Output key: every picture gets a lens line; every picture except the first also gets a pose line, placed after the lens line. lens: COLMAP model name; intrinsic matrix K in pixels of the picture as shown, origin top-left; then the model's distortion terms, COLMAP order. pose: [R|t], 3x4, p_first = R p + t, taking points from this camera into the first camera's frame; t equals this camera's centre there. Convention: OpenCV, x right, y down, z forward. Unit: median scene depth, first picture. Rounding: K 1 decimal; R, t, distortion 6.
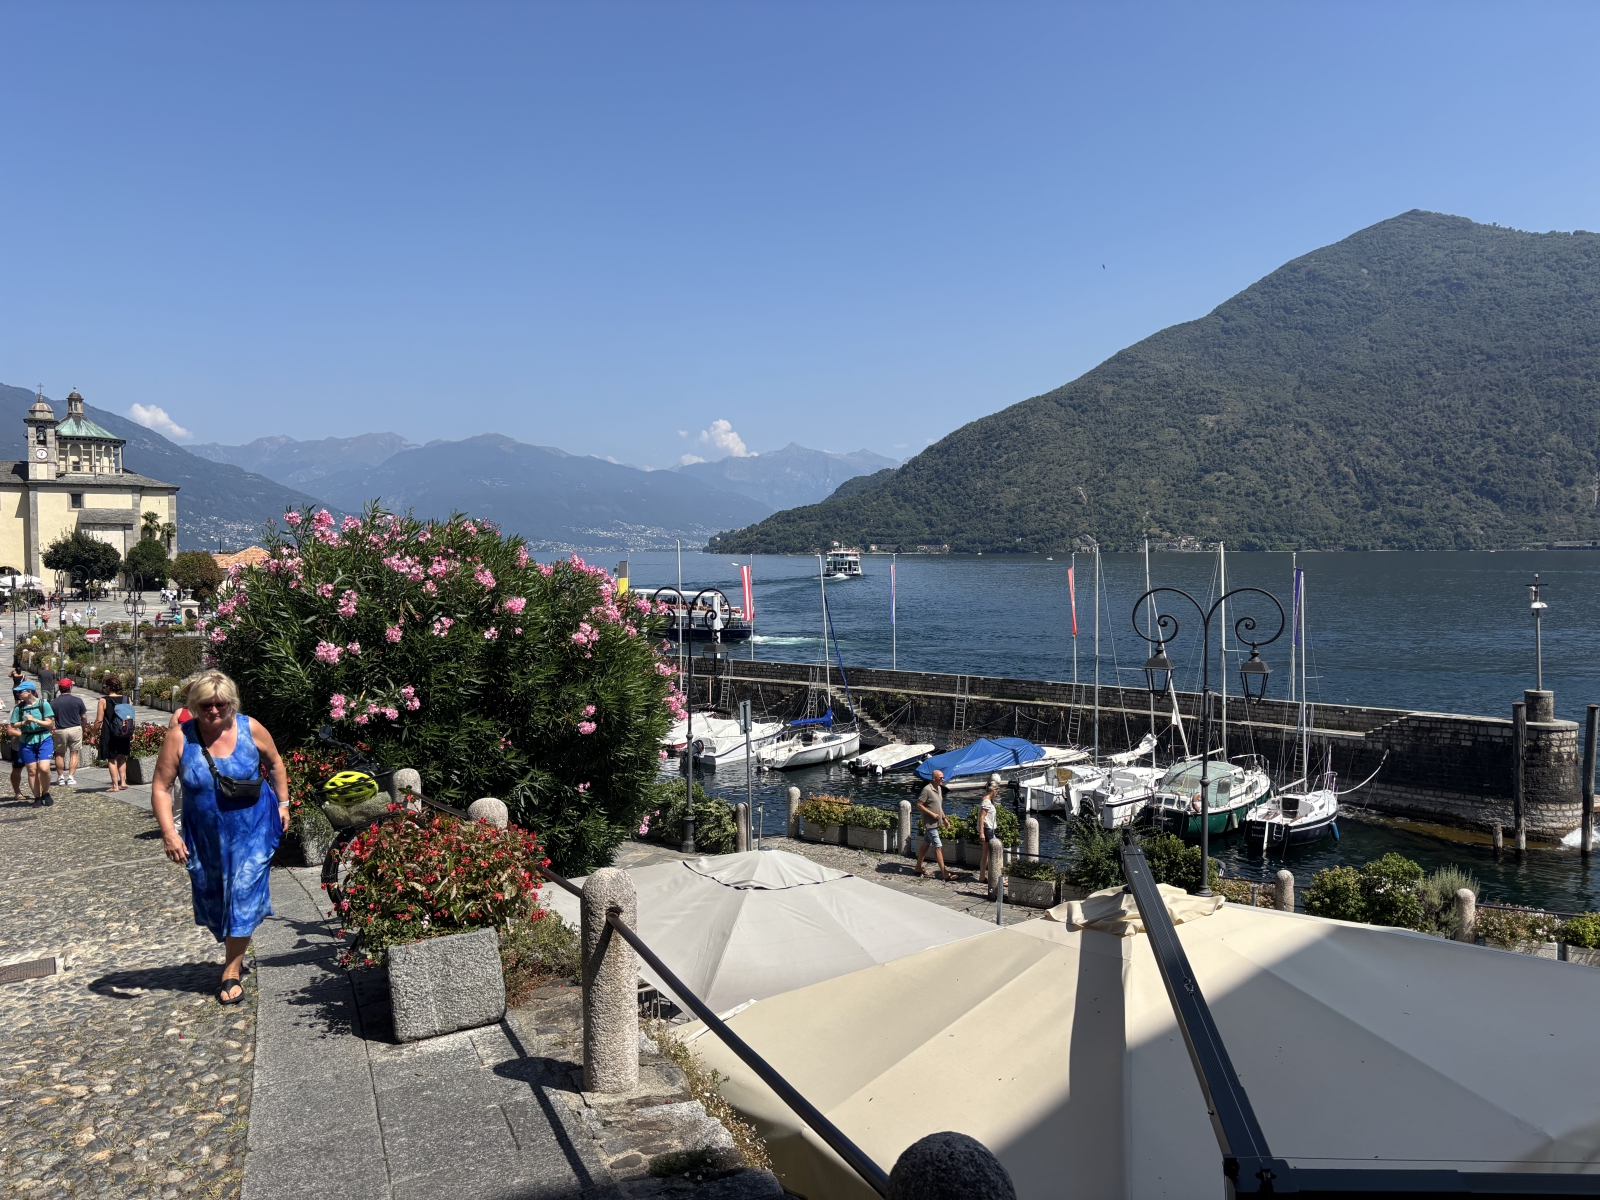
lens RADIAL K [[1208.3, 0, 783.9], [0, 1208.3, 624.8], [0, 0, 1]] dist [0.036128, -0.004601]
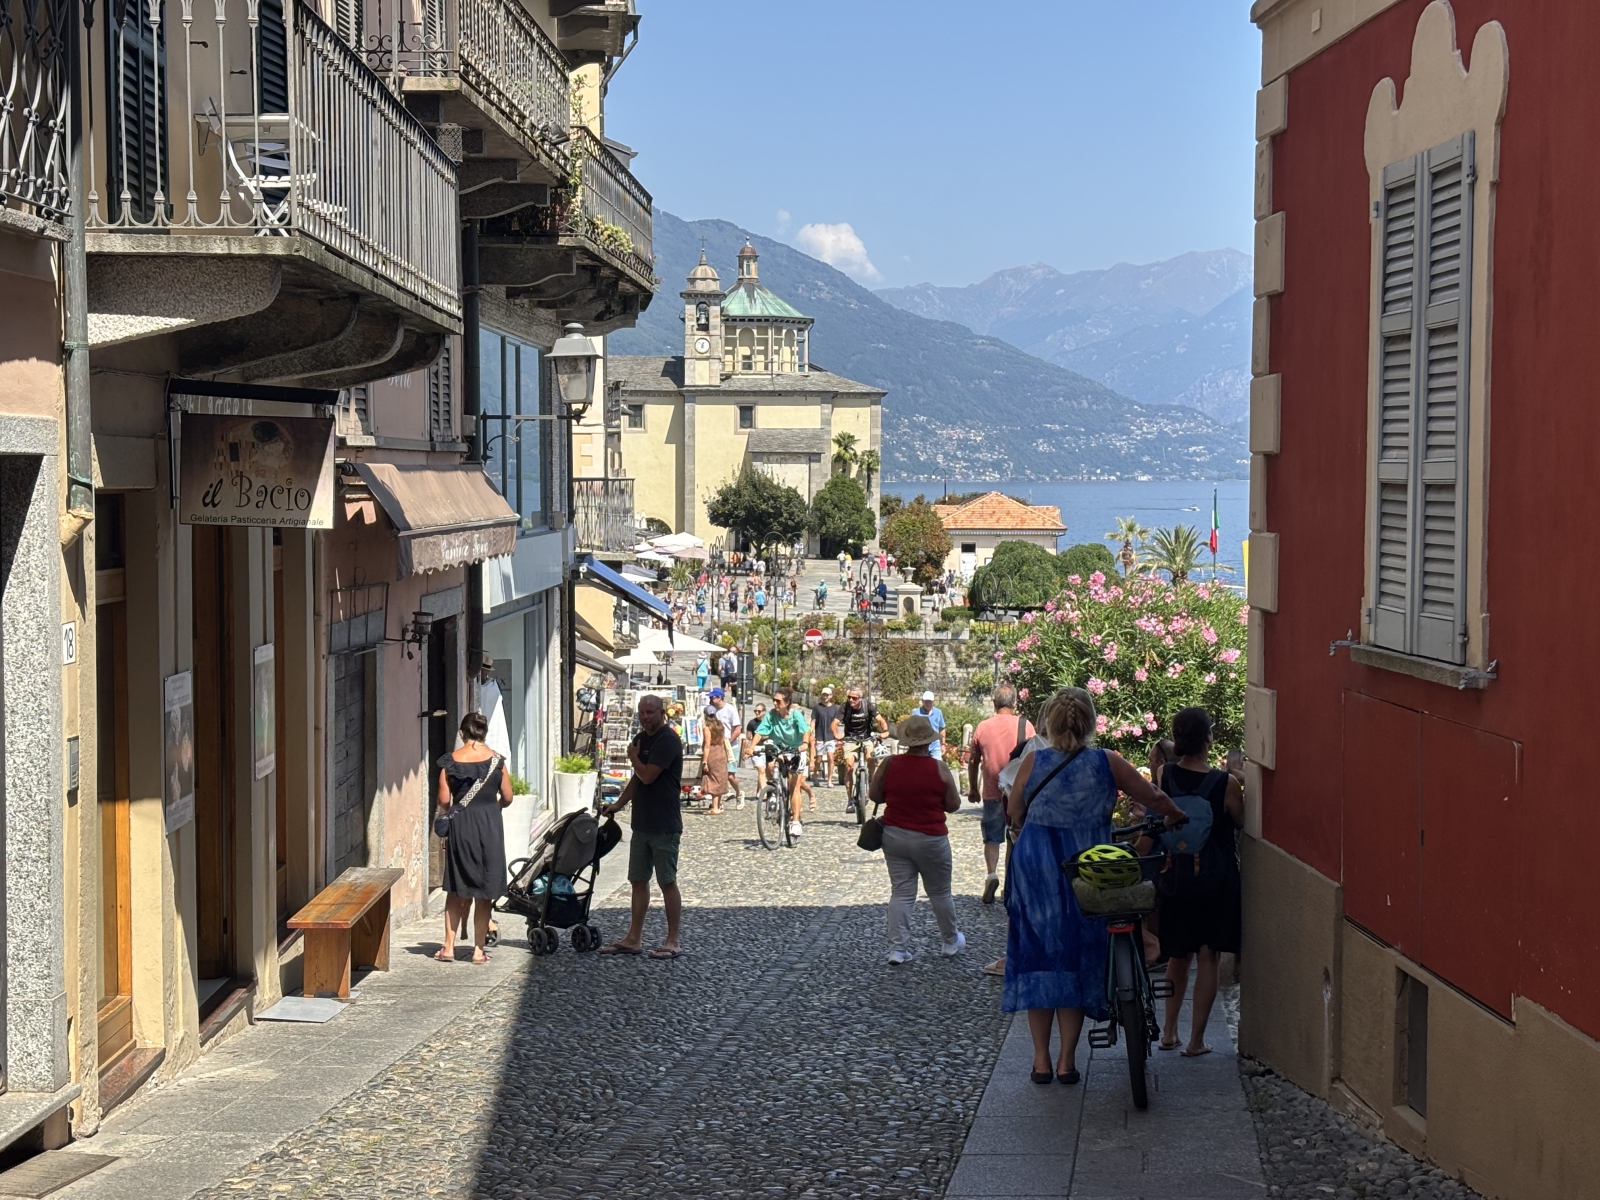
lens RADIAL K [[2421.7, 0, 799.4], [0, 2421.7, 603.2], [0, 0, 1]] dist [0.061831, 0.000000]
pose [[0.884585, 0.029866, -0.465422, 0.054136], [-0.033673, 0.999433, 0.000133, -0.005354], [0.465162, 0.015555, 0.885089, -0.142769]]
